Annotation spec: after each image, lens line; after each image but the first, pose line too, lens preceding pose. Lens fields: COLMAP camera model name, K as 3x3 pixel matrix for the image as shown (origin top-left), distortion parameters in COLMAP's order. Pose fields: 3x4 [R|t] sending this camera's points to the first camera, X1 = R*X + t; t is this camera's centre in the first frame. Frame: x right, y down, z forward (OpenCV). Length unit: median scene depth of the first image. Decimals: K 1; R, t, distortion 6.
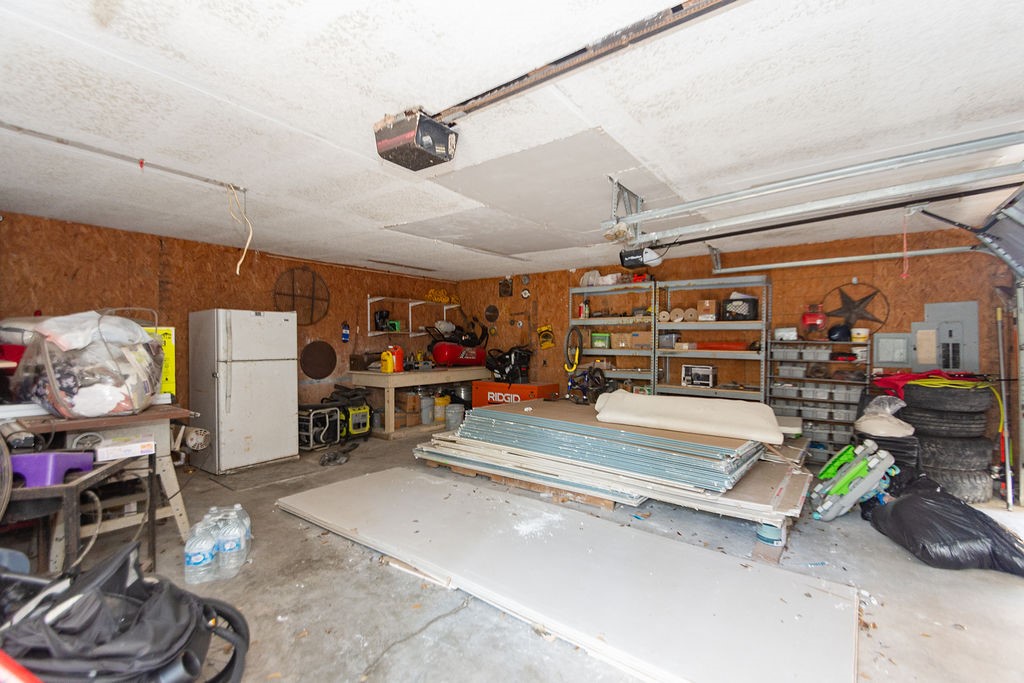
lens RADIAL K [[445.3, 0, 512.0], [0, 445.3, 341.5], [0, 0, 1]] dist [-0.001316, -0.000069]
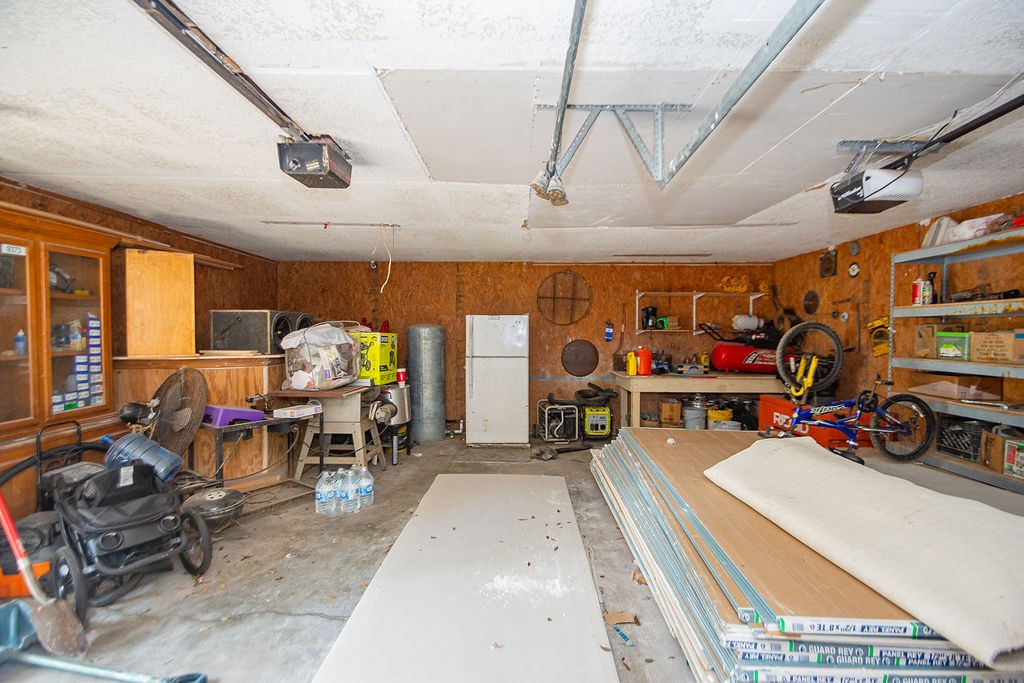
lens RADIAL K [[450.3, 0, 512.0], [0, 450.3, 341.5], [0, 0, 1]] dist [-0.000873, 0.000037]
pose [[0.596689, 0.014803, -0.802336, 0.310419], [-0.002965, 0.999864, 0.016242, -0.013637], [0.802467, -0.007312, 0.596651, 0.241163]]
